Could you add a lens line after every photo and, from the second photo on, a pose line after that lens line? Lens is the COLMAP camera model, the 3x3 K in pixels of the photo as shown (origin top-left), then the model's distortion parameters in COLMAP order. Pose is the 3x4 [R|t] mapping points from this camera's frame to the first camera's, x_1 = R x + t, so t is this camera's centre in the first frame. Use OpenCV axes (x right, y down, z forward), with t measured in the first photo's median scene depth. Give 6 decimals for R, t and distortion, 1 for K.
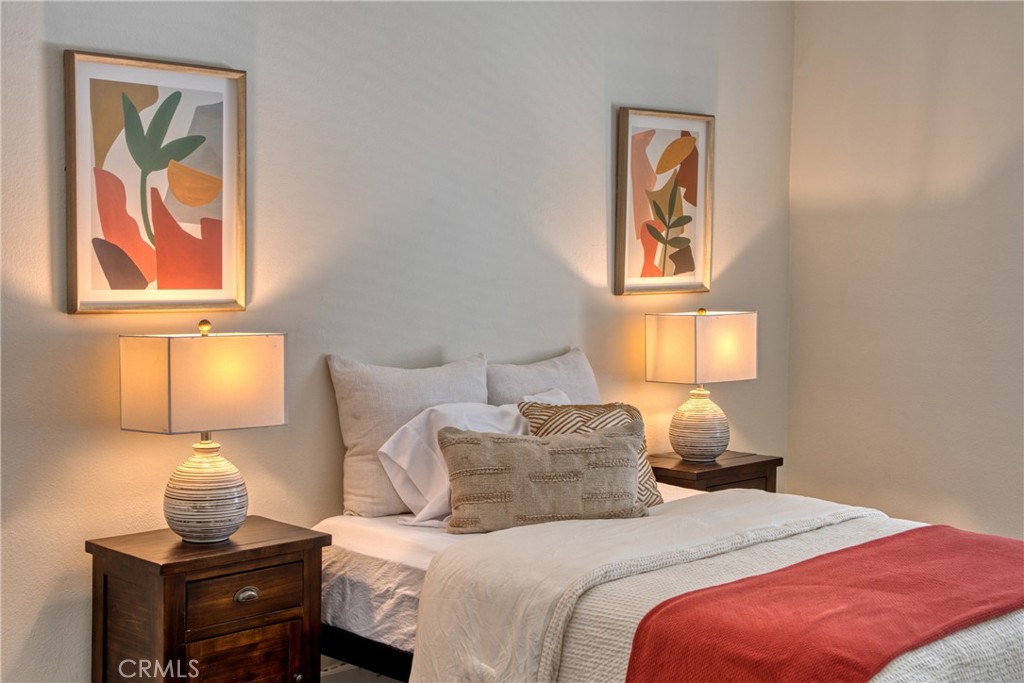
lens RADIAL K [[1471.1, 0, 512.0], [0, 1471.1, 341.5], [0, 0, 1]] dist [0.105196, 0.001546]
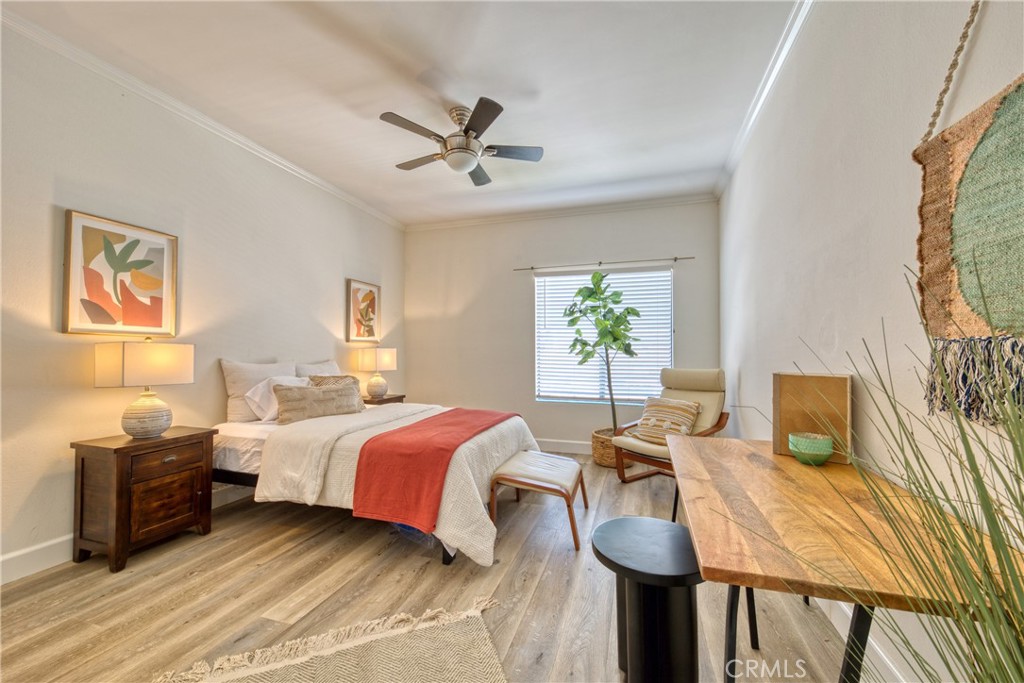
lens RADIAL K [[398.2, 0, 520.4], [0, 398.2, 344.8], [0, 0, 1]] dist [0.027935, -0.011991]
pose [[0.882417, -0.000346, 0.470469, 0.000743], [0.036697, 0.997004, -0.068097, 0.055595], [-0.469036, 0.077355, 0.879785, 0.187582]]
